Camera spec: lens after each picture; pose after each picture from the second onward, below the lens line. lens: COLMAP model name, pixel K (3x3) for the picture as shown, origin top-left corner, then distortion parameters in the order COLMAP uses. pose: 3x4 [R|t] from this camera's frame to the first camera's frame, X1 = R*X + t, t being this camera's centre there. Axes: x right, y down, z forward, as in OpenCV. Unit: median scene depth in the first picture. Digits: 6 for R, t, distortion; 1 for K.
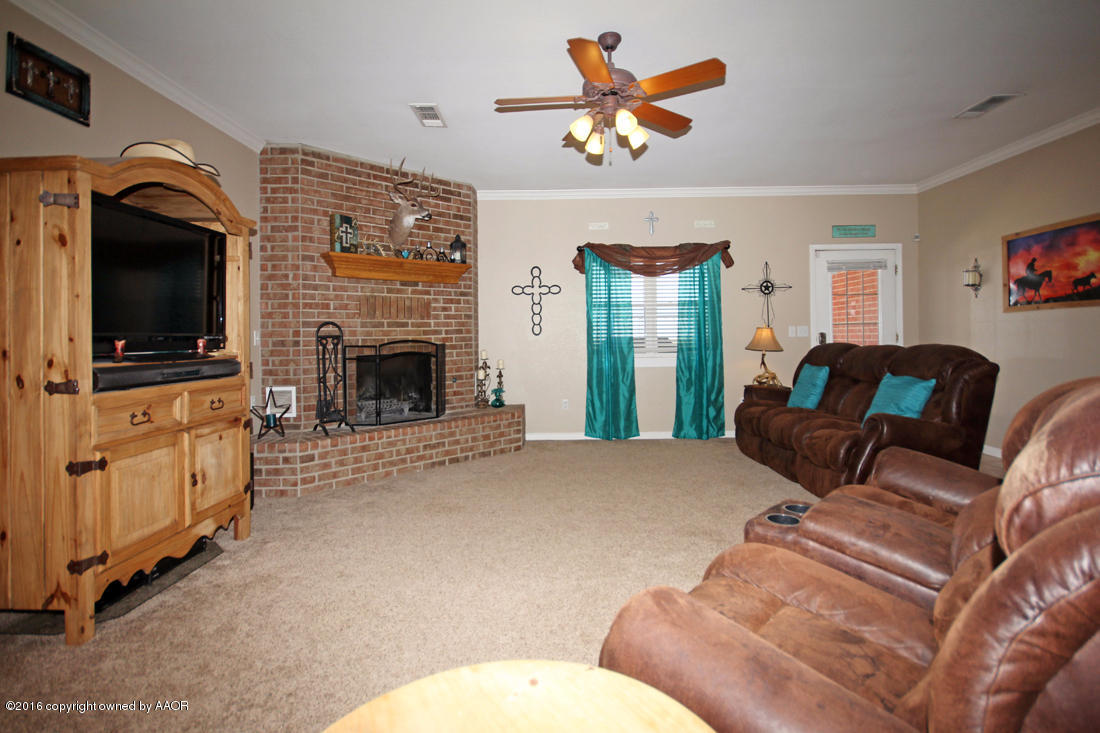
lens RADIAL K [[573.1, 0, 562.3], [0, 573.1, 336.3], [0, 0, 1]] dist [-0.002811, -0.000853]
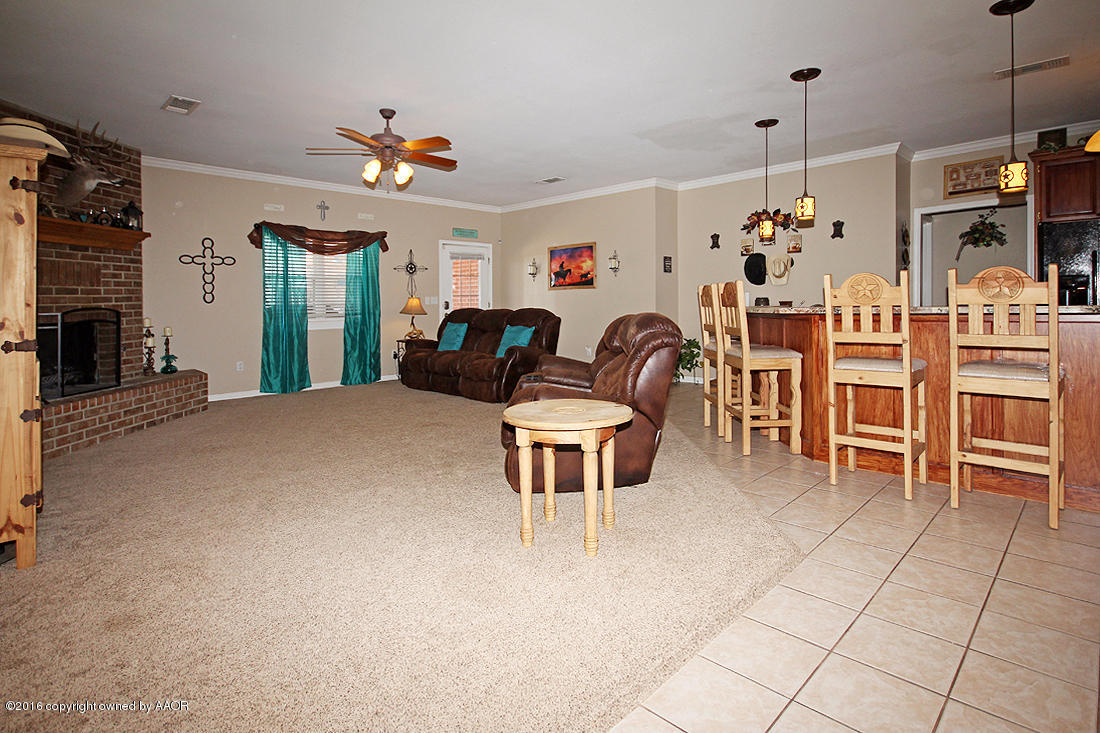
lens RADIAL K [[544.1, 0, 571.2], [0, 544.1, 315.9], [0, 0, 1]] dist [0.003931, -0.004649]
pose [[0.708067, -0.014941, 0.705987, -0.337238], [0.000664, 0.999790, 0.020493, 0.002453], [-0.706145, -0.014042, 0.707928, -0.222284]]
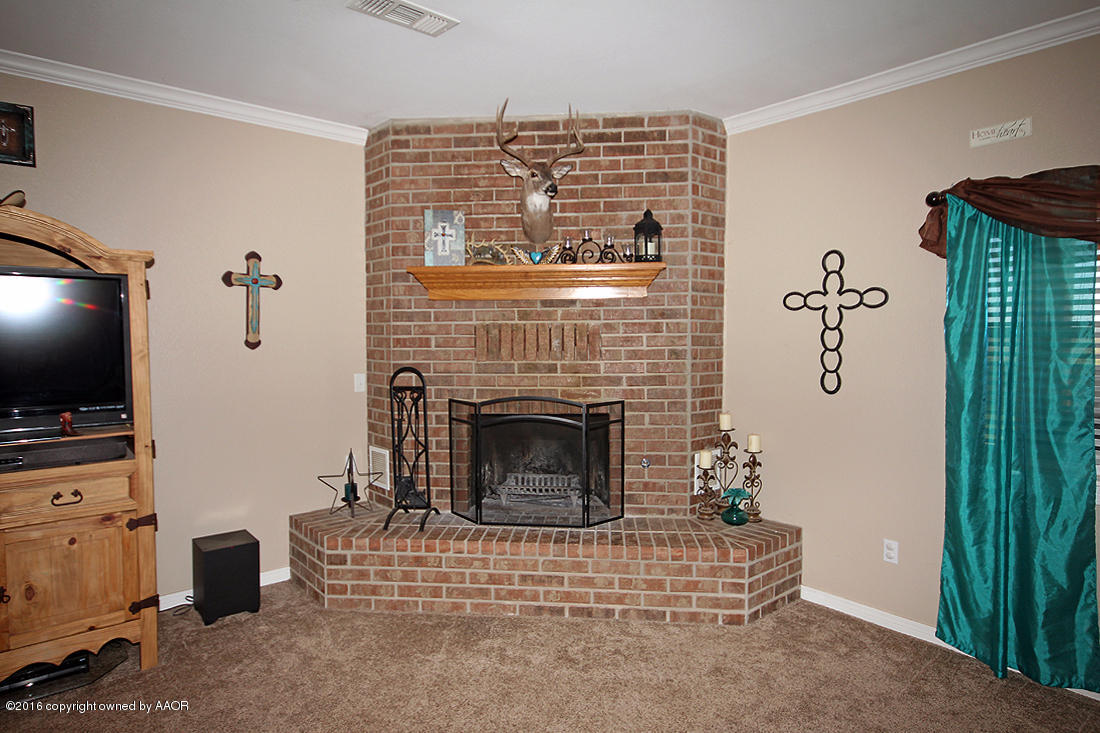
lens RADIAL K [[631.5, 0, 573.9], [0, 631.5, 349.3], [0, 0, 1]] dist [0.004466, 0.004689]
pose [[0.611241, 0.045612, -0.790129, 0.290220], [-0.006244, 0.998585, 0.052815, -0.078647], [0.791420, -0.027349, 0.610660, 0.603712]]
